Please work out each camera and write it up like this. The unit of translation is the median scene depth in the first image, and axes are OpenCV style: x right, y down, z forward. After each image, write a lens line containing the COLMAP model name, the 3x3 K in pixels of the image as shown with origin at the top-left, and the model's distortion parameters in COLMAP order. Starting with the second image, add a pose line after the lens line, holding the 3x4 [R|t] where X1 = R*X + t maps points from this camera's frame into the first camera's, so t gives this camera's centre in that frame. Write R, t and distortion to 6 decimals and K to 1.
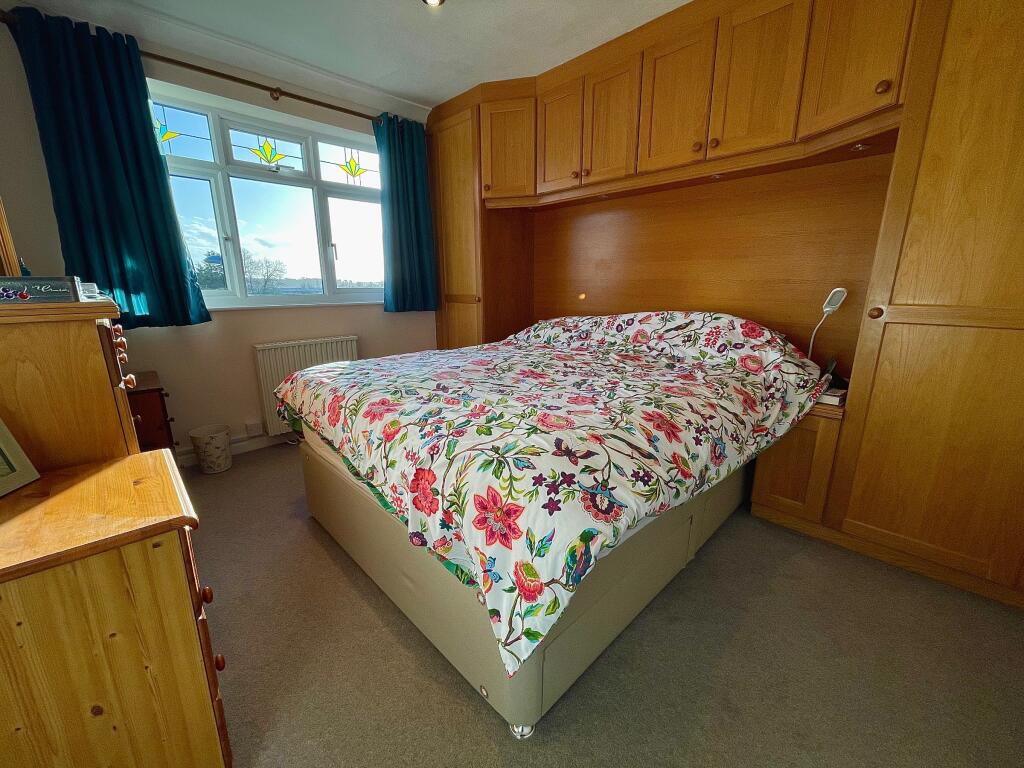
lens RADIAL K [[412.0, 0, 511.1], [0, 412.0, 380.7], [0, 0, 1]] dist [-0.000569, 0.001449]
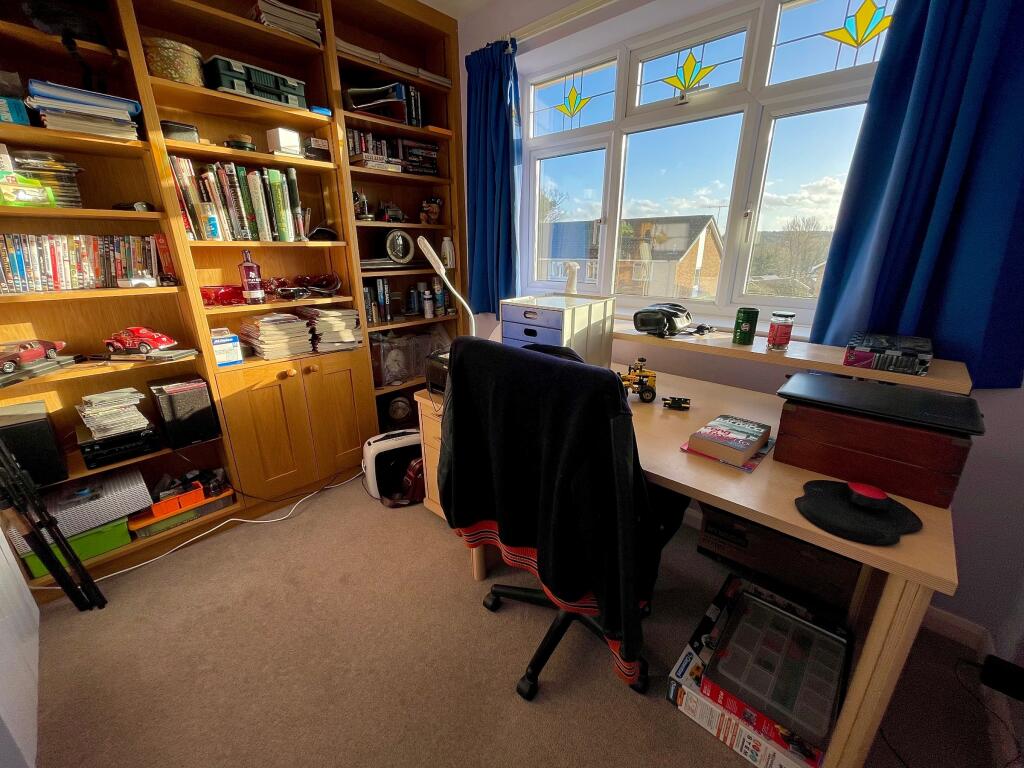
lens RADIAL K [[412.0, 0, 511.9], [0, 412.0, 382.3], [0, 0, 1]] dist [-0.000569, 0.001449]
pose [[0.046265, 0.317272, -0.947205, 0.156846], [-0.234684, 0.925133, 0.298416, -0.242692], [0.970970, 0.208488, 0.117260, 0.773017]]
